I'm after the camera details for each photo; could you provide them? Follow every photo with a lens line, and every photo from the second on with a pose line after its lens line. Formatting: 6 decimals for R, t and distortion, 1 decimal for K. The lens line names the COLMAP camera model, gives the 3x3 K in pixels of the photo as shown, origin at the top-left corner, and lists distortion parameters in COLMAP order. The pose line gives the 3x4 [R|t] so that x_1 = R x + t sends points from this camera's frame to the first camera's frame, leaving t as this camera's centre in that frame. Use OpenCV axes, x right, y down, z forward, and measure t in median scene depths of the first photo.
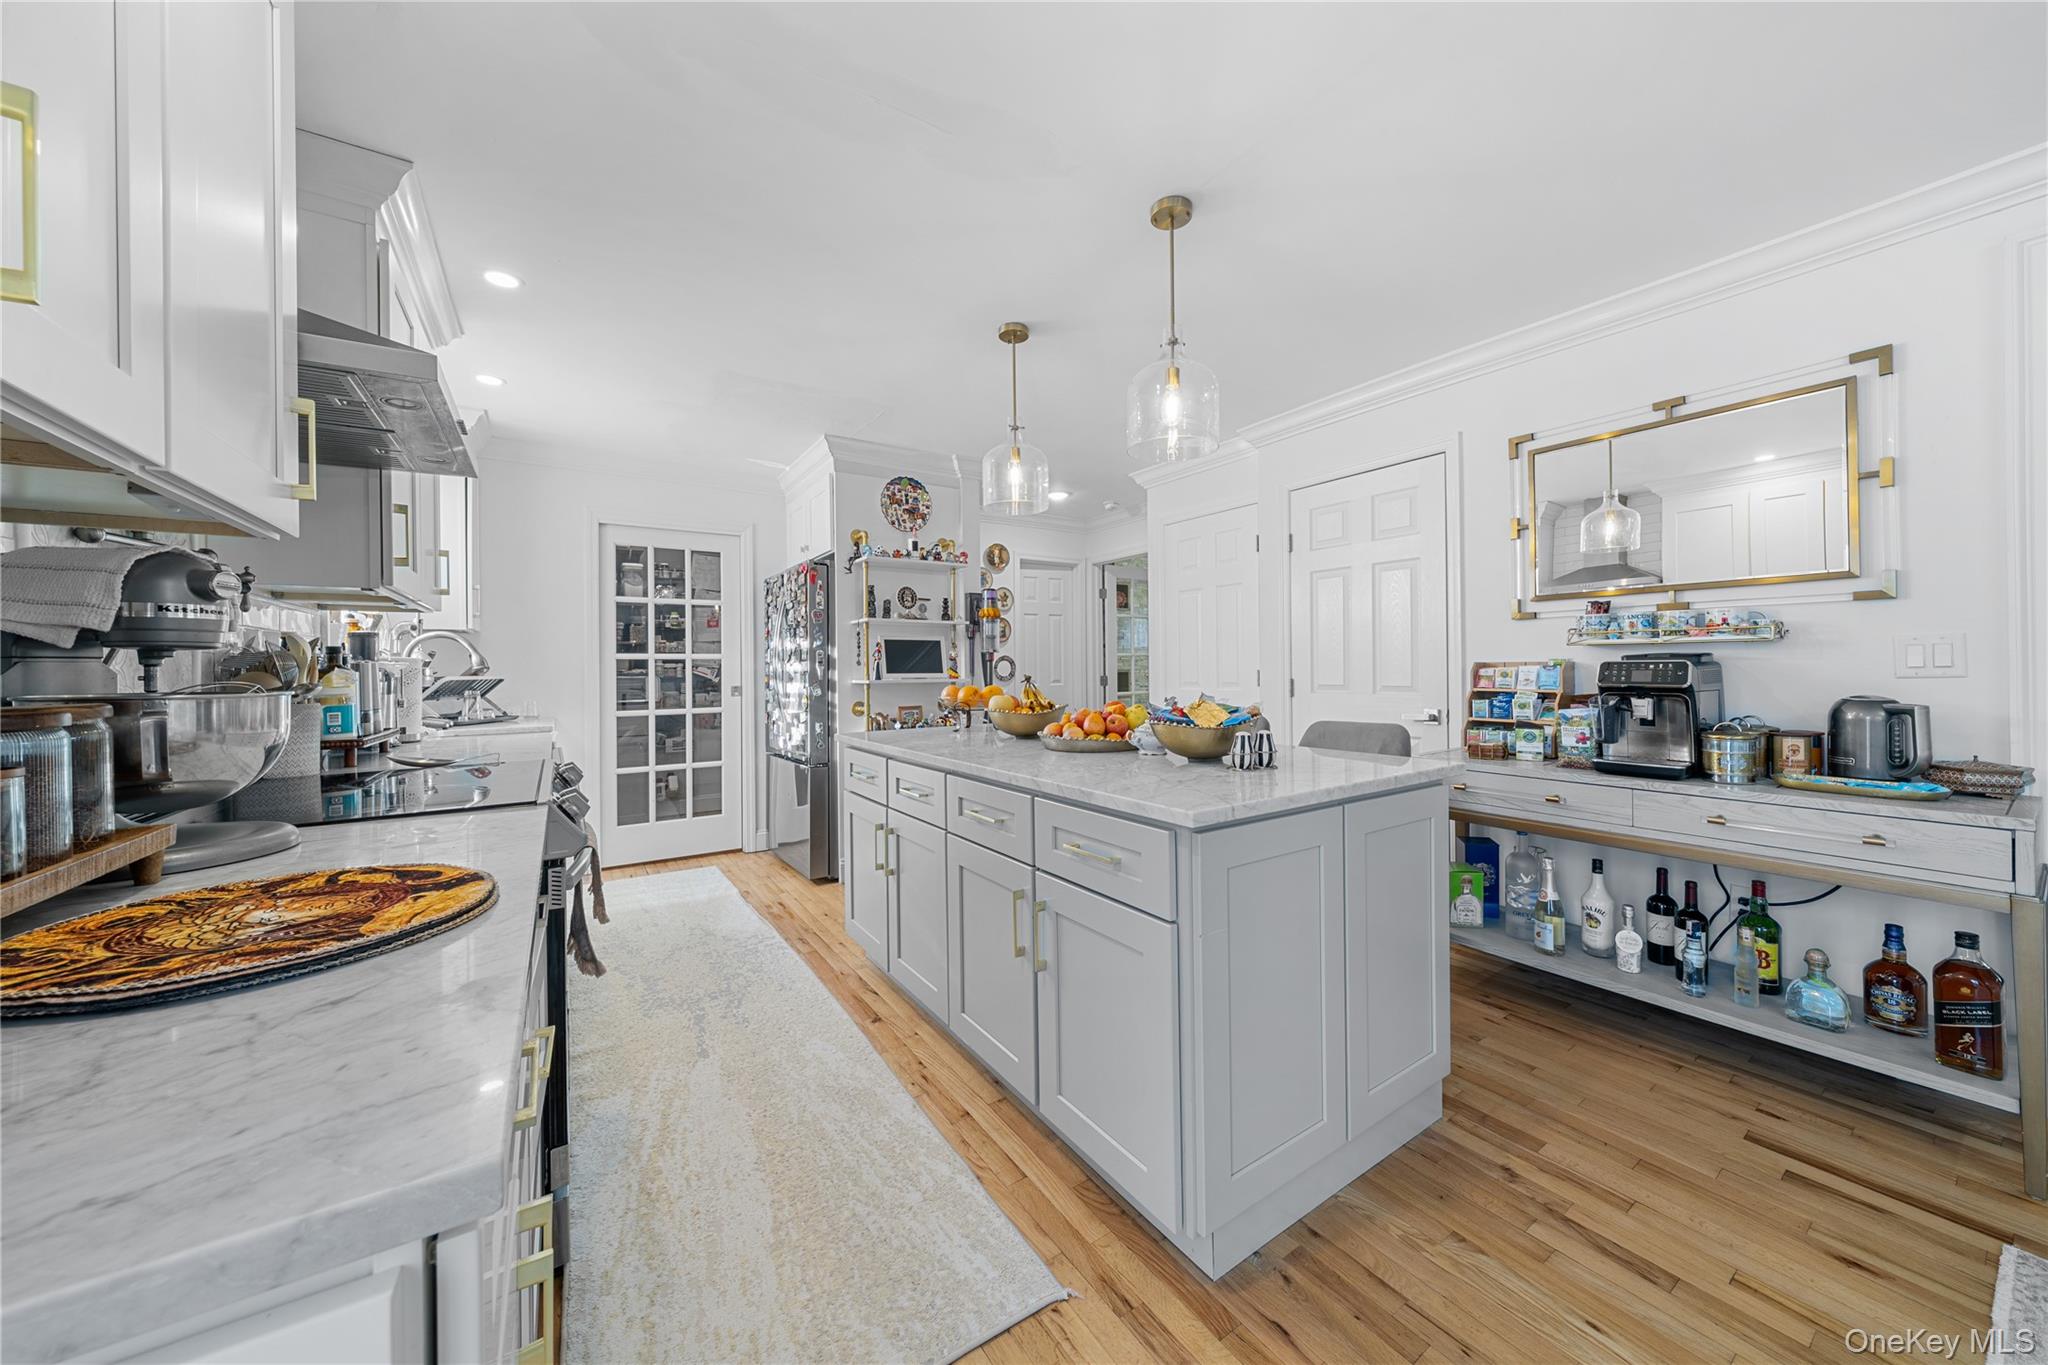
lens RADIAL K [[708.5, 0, 1030.8], [0, 708.5, 666.6], [0, 0, 1]] dist [-0.000580, -0.000077]
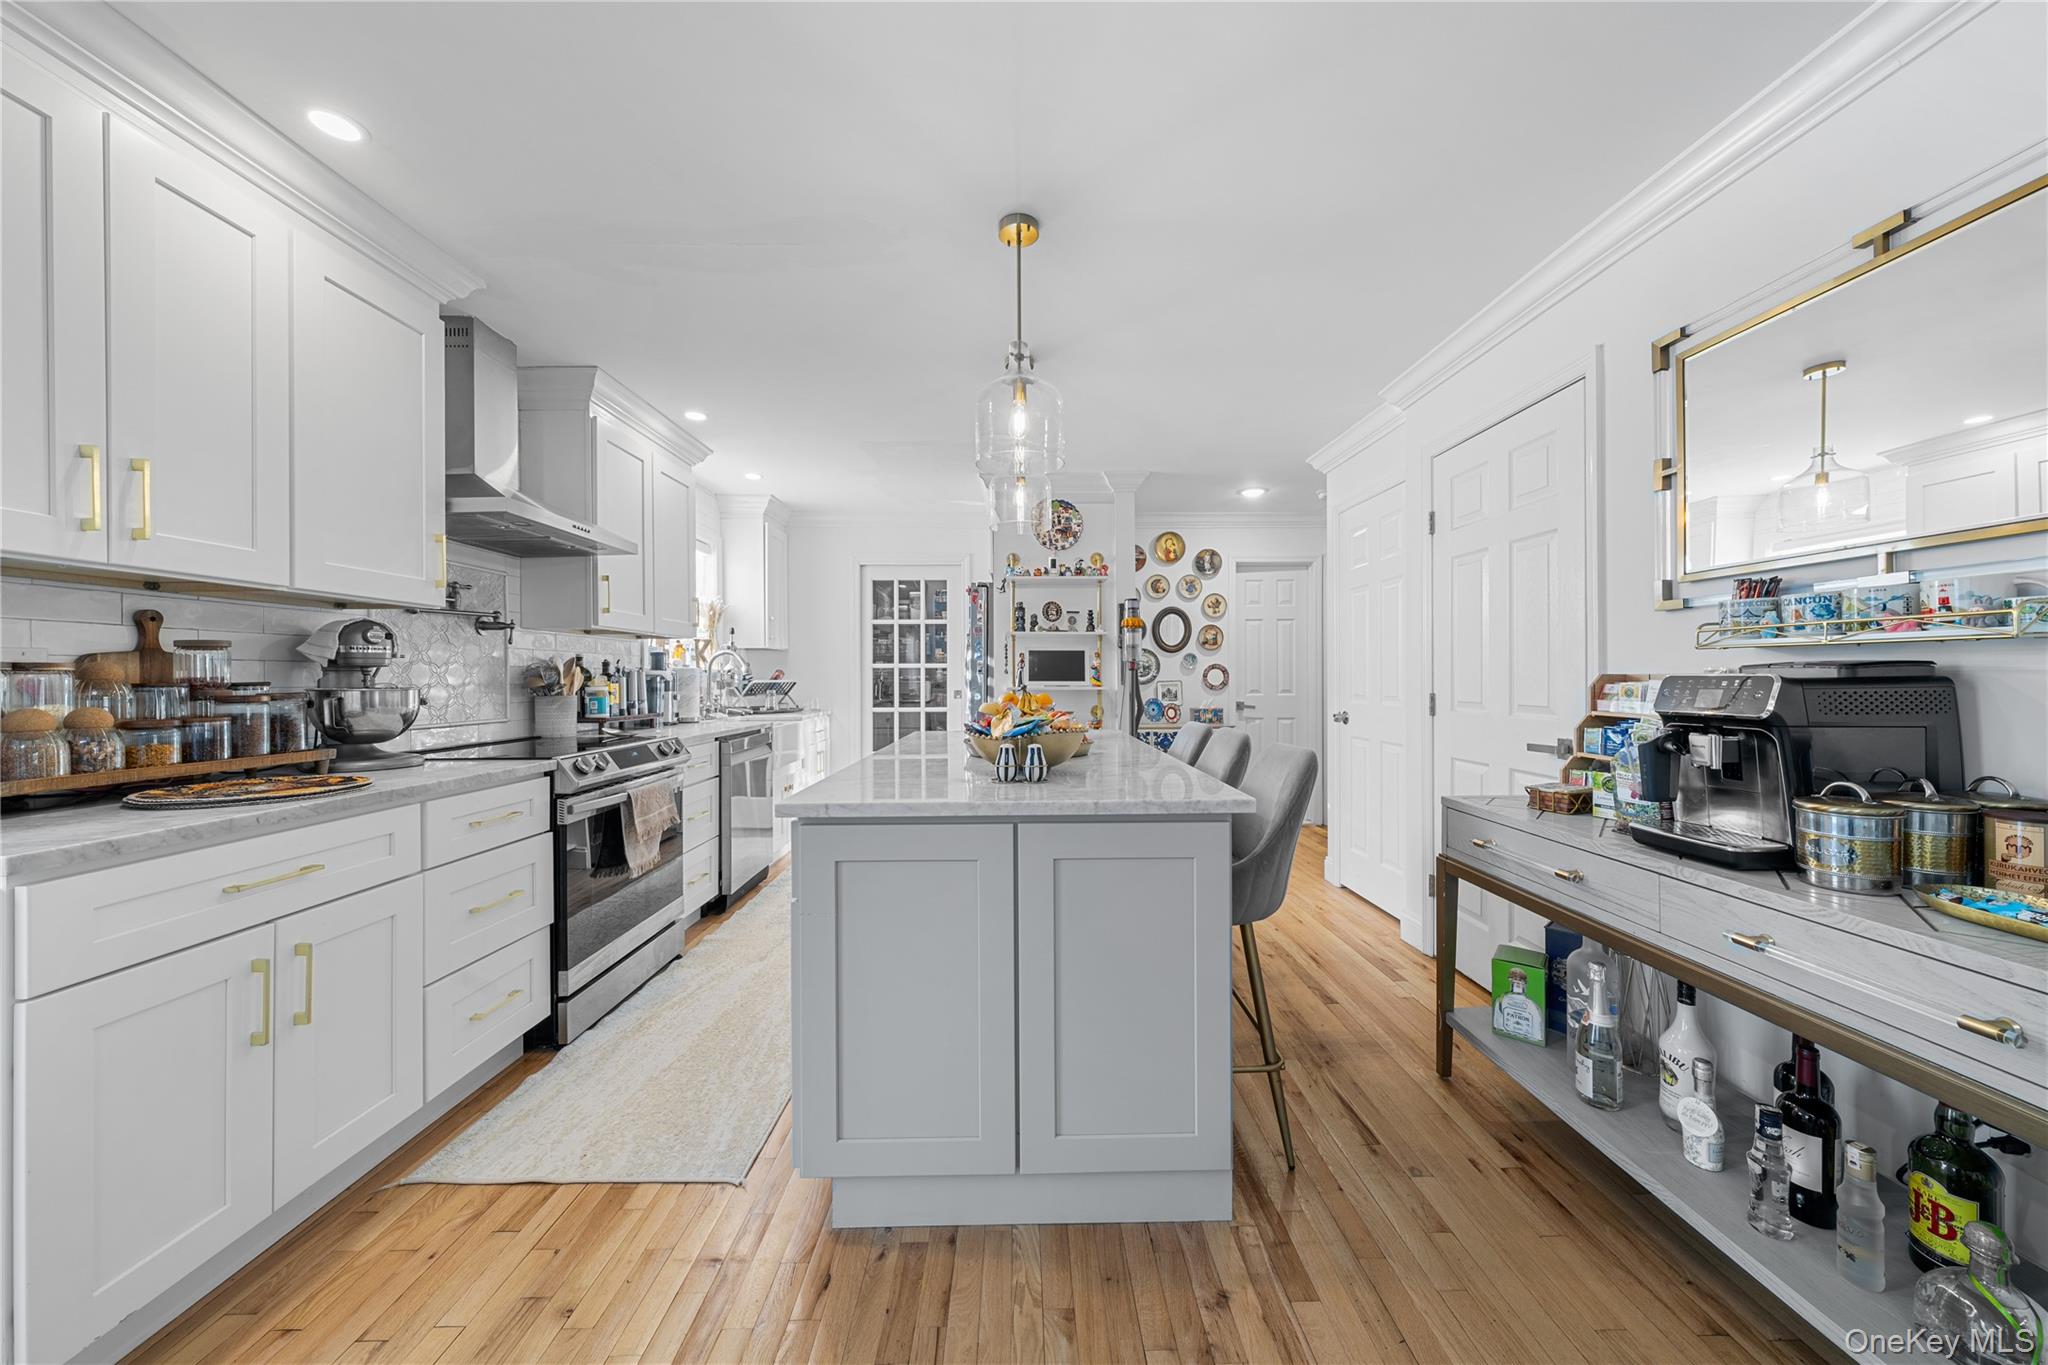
lens RADIAL K [[695.6, 0, 1026.1], [0, 695.6, 677.5], [0, 0, 1]] dist [0.000349, -0.000035]
pose [[0.838057, 0.007555, -0.545530, 0.399515], [-0.004042, 0.999963, 0.007640, -0.004416], [0.545568, -0.004198, 0.838056, 0.089502]]
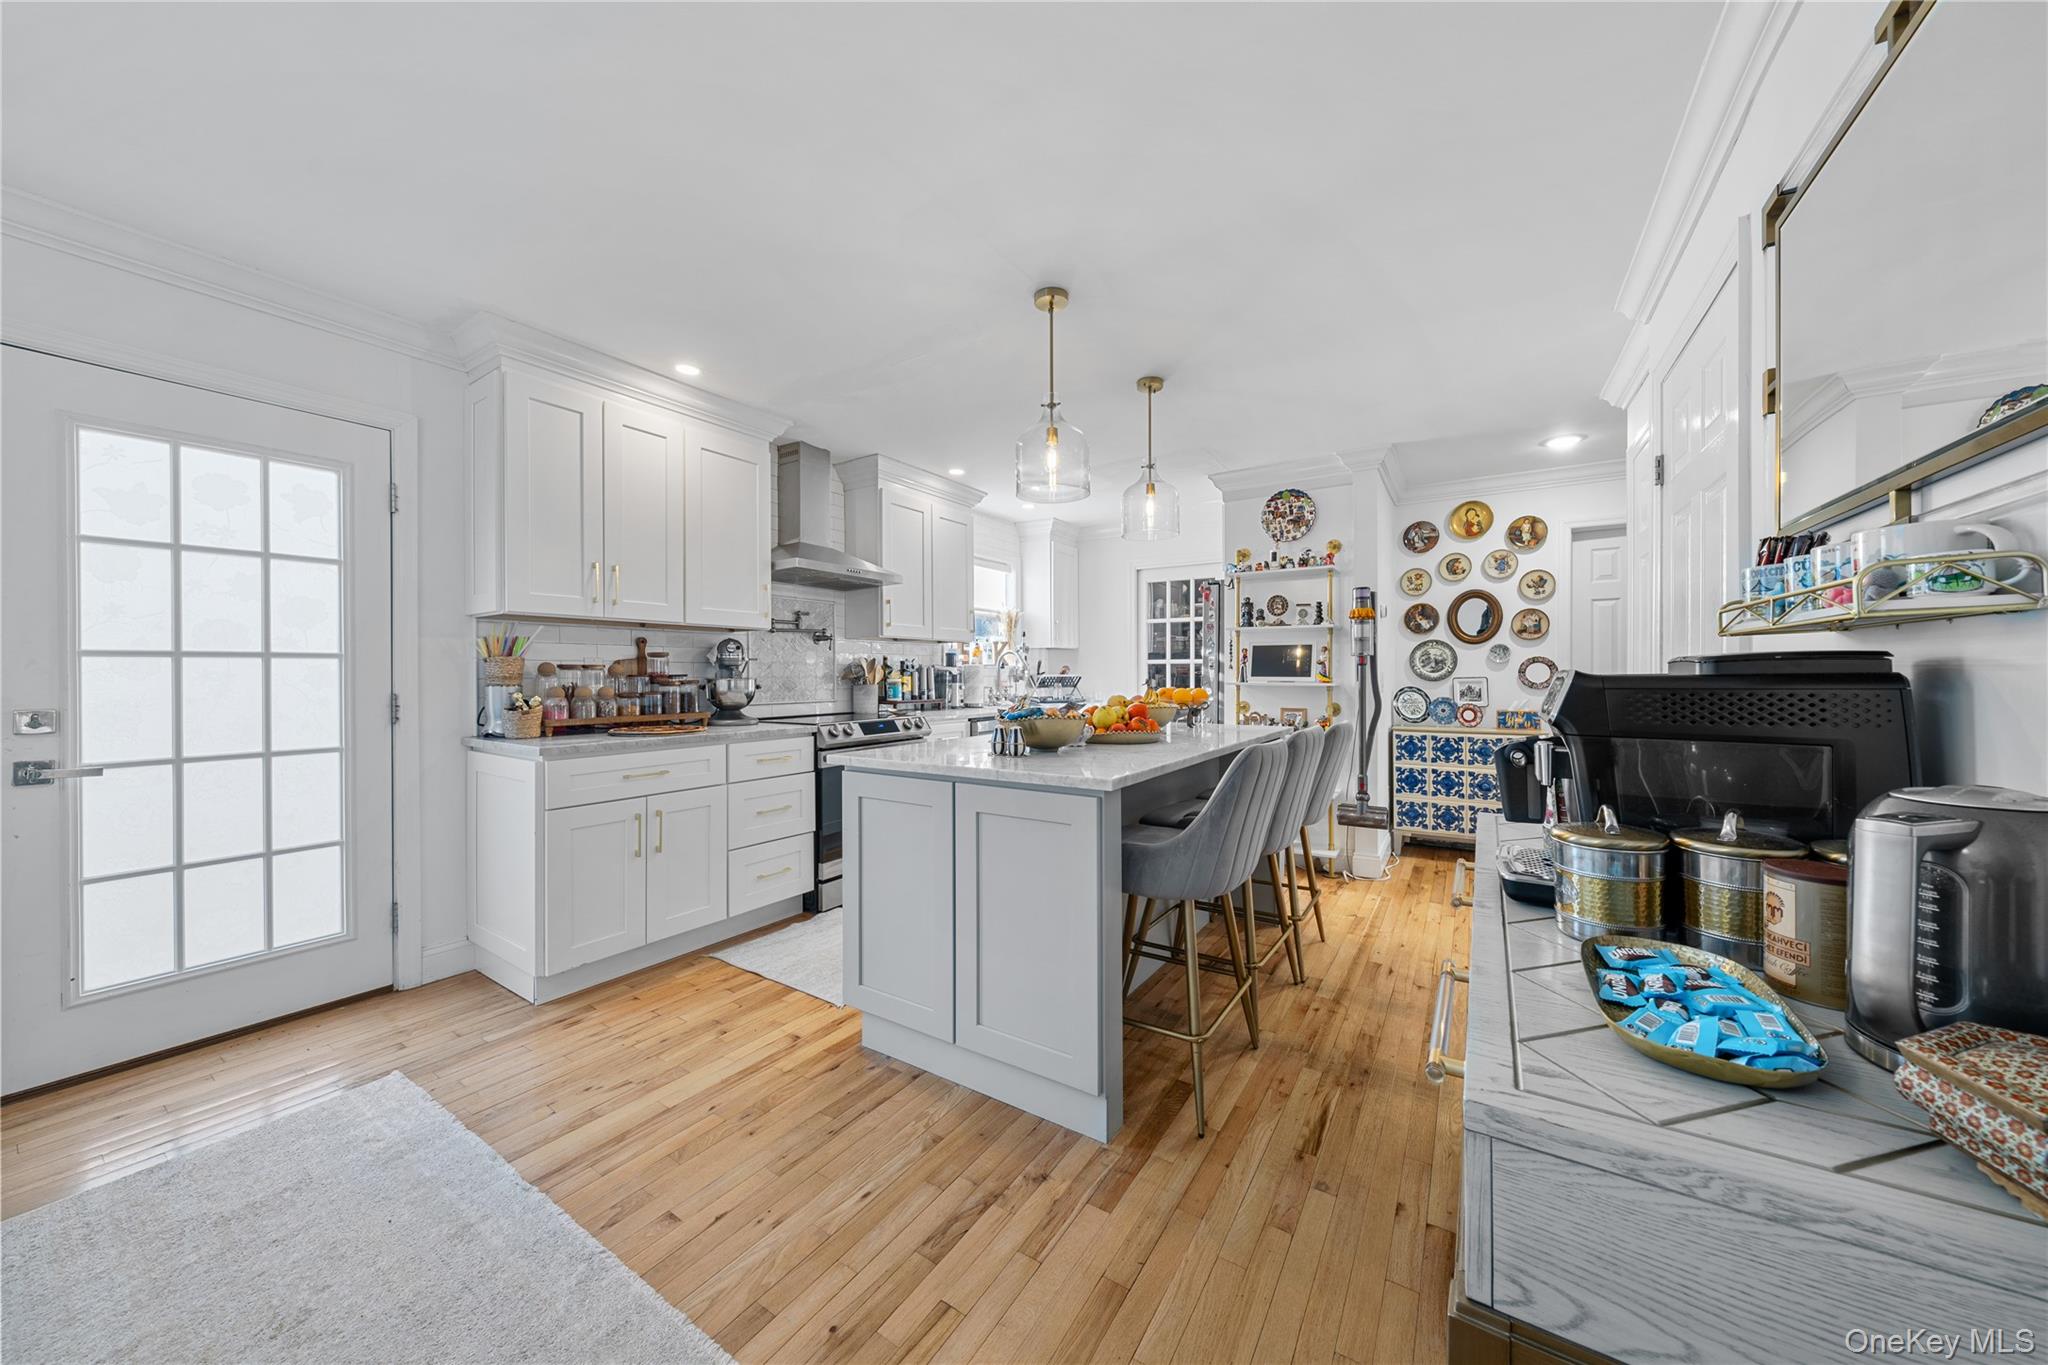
lens RADIAL K [[695.6, 0, 1026.1], [0, 695.6, 677.5], [0, 0, 1]] dist [0.000349, -0.000035]
pose [[0.391835, 0.015073, -0.919912, 0.681119], [-0.000756, 0.999871, 0.016061, -0.006097], [0.920035, -0.005598, 0.391796, 0.259718]]
